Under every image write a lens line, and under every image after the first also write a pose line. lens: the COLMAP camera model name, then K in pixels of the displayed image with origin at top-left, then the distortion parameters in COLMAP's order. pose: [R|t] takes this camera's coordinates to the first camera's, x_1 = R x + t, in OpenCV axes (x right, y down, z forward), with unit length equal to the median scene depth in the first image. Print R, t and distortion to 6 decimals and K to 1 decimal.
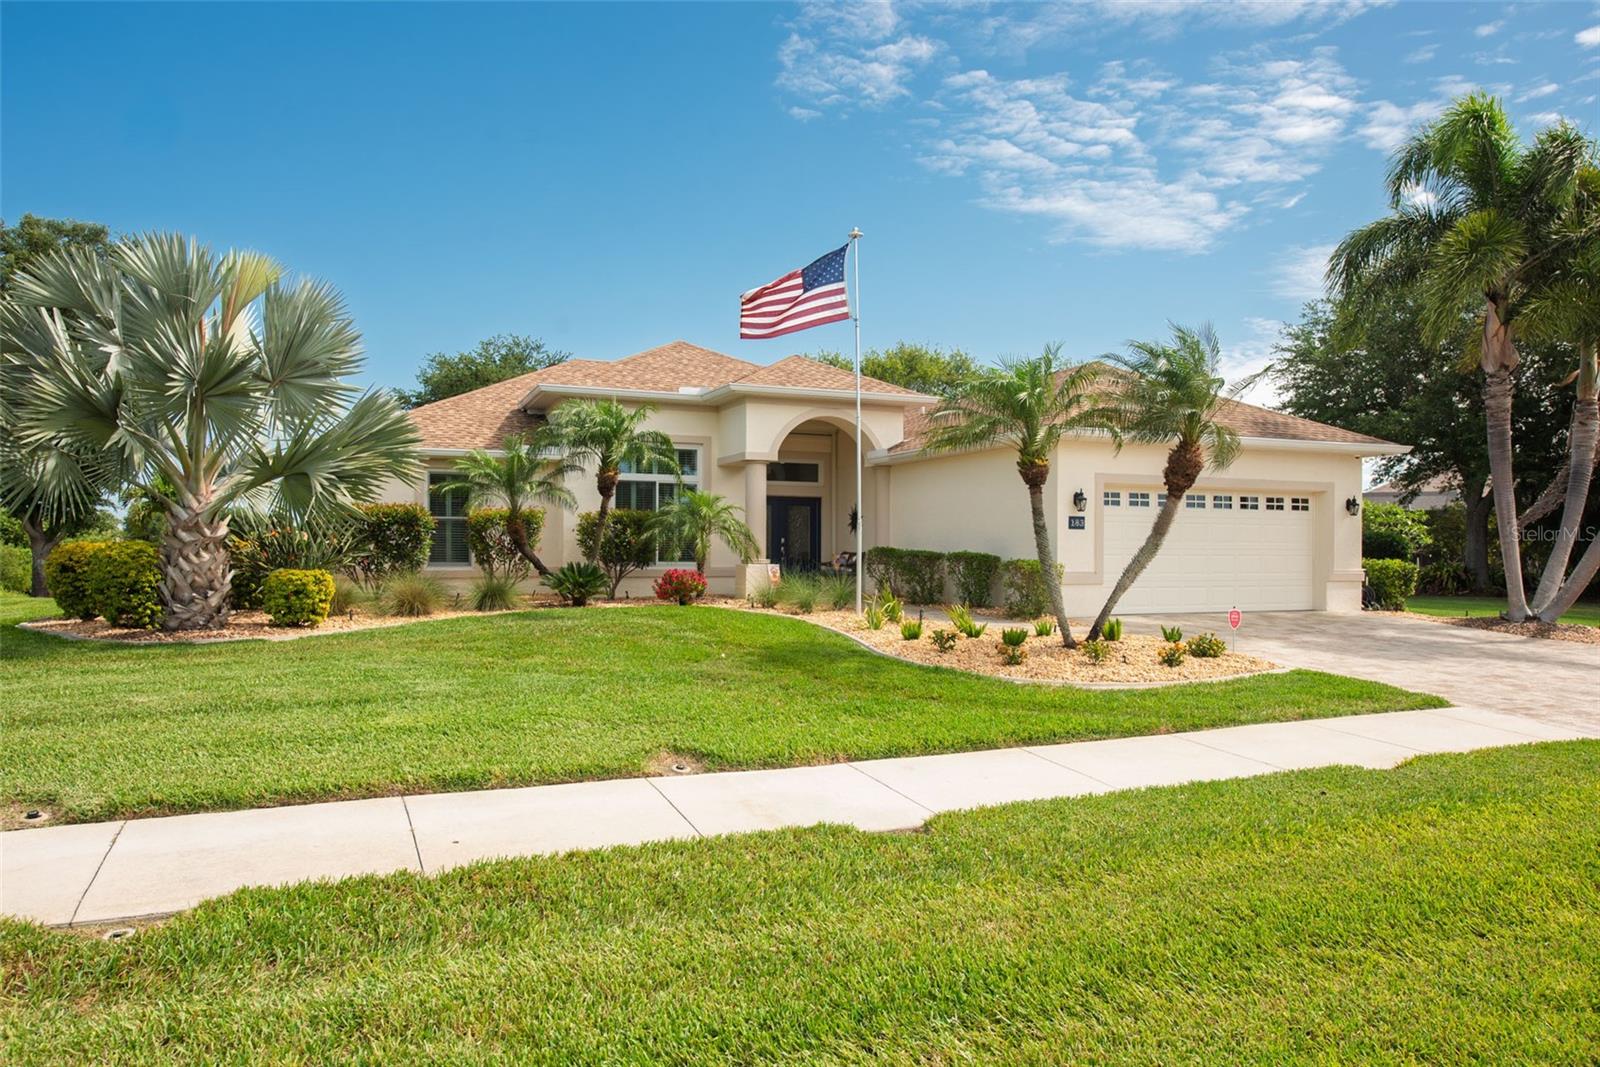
lens RADIAL K [[1078.4, 0, 812.8], [0, 1078.4, 535.1], [0, 0, 1]] dist [-0.002418, 0.003373]
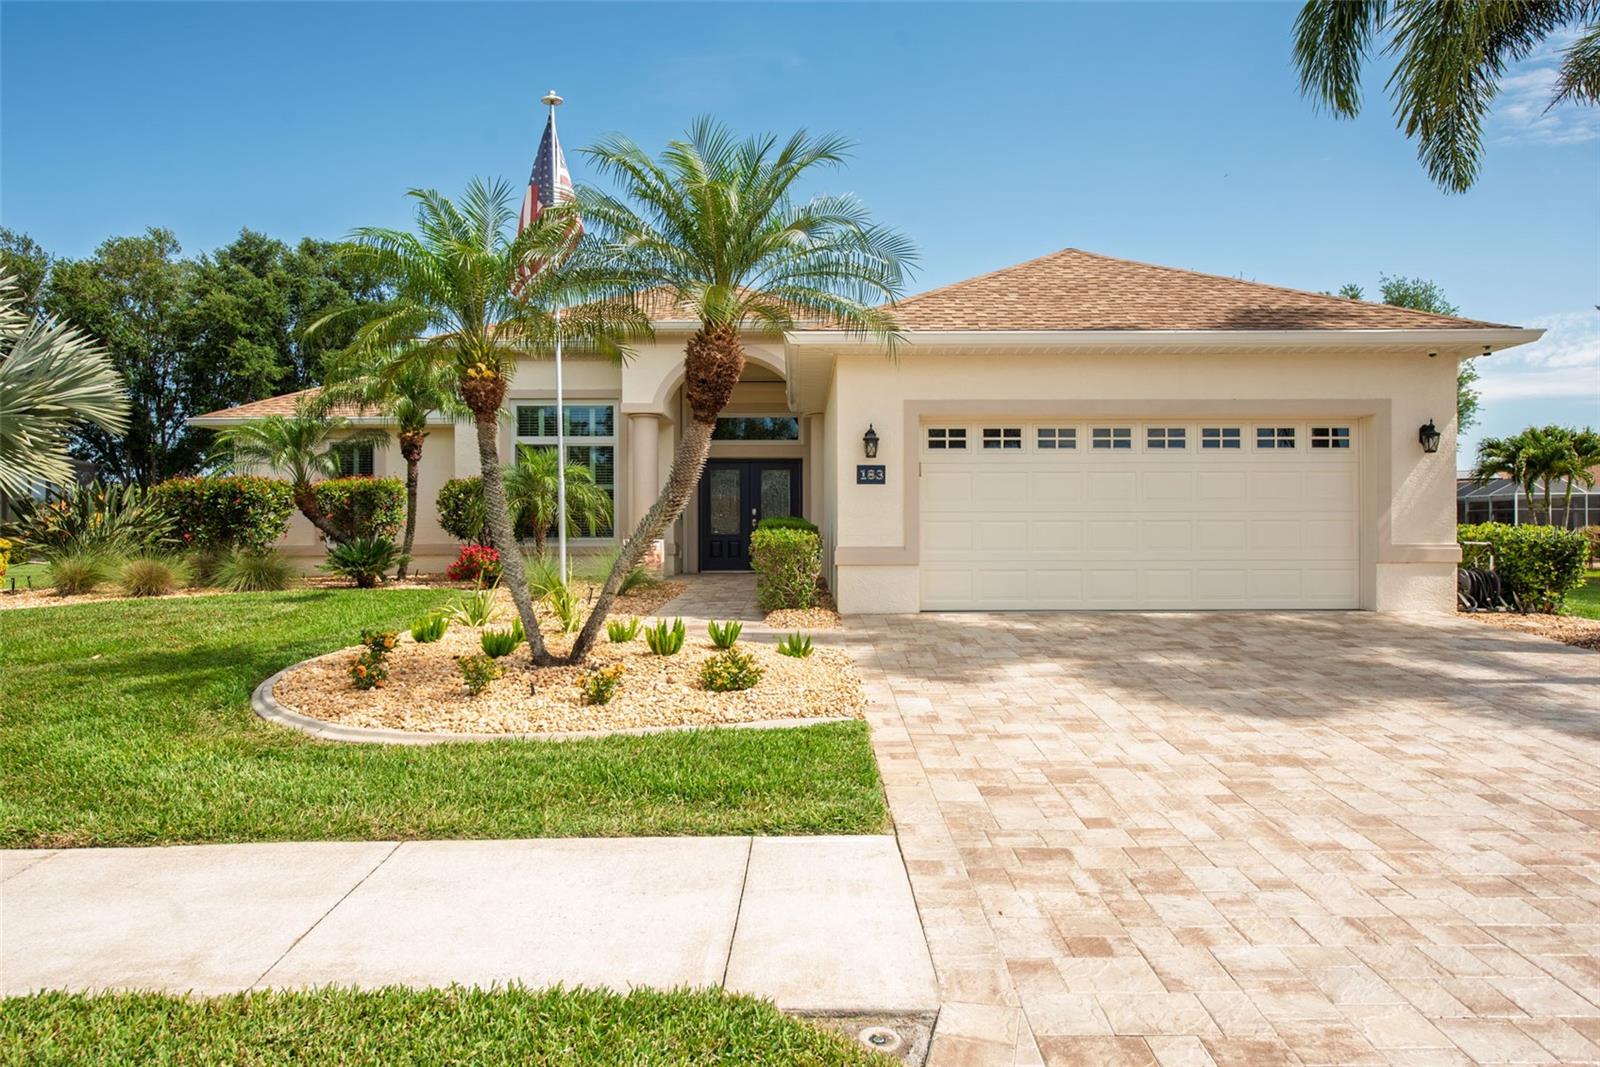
lens RADIAL K [[1078.4, 0, 791.8], [0, 1078.4, 532.7], [0, 0, 1]] dist [-0.002418, 0.003373]
pose [[0.923766, -0.006117, -0.382908, 0.408128], [0.012390, 0.999826, 0.013920, 0.013485], [0.382756, -0.017603, 0.923682, 0.312734]]
